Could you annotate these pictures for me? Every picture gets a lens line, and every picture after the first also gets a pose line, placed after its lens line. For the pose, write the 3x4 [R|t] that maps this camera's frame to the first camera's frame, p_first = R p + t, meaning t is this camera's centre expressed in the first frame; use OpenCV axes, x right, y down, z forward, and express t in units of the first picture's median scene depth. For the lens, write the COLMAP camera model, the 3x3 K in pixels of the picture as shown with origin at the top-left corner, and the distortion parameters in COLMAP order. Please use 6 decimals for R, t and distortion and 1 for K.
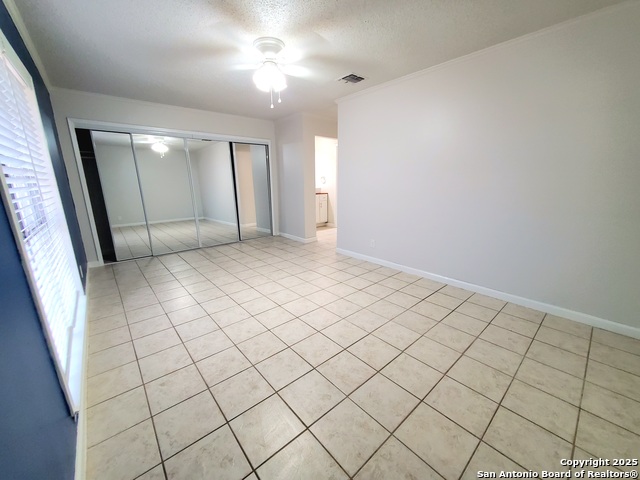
lens RADIAL K [[256.1, 0, 321.1], [0, 256.1, 240.4], [0, 0, 1]] dist [-0.002033, -0.000685]
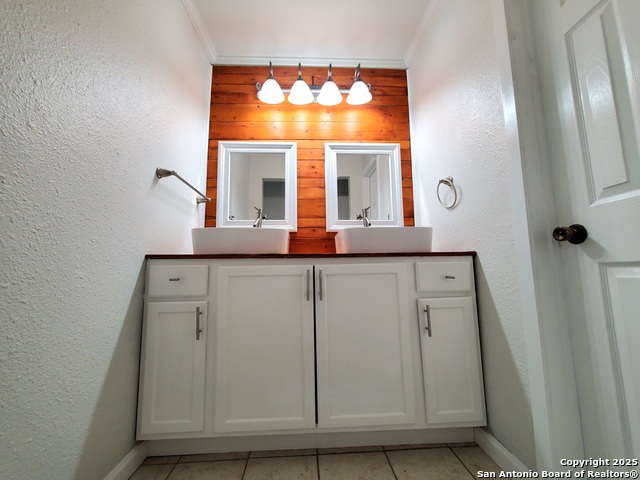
lens RADIAL K [[256.1, 0, 319.9], [0, 256.1, 241.3], [0, 0, 1]] dist [-0.002033, -0.000685]
pose [[0.787393, -0.076168, -0.611728, 0.050180], [-0.138890, 0.944903, -0.296426, -0.125221], [0.600602, 0.318367, 0.733430, 0.805803]]
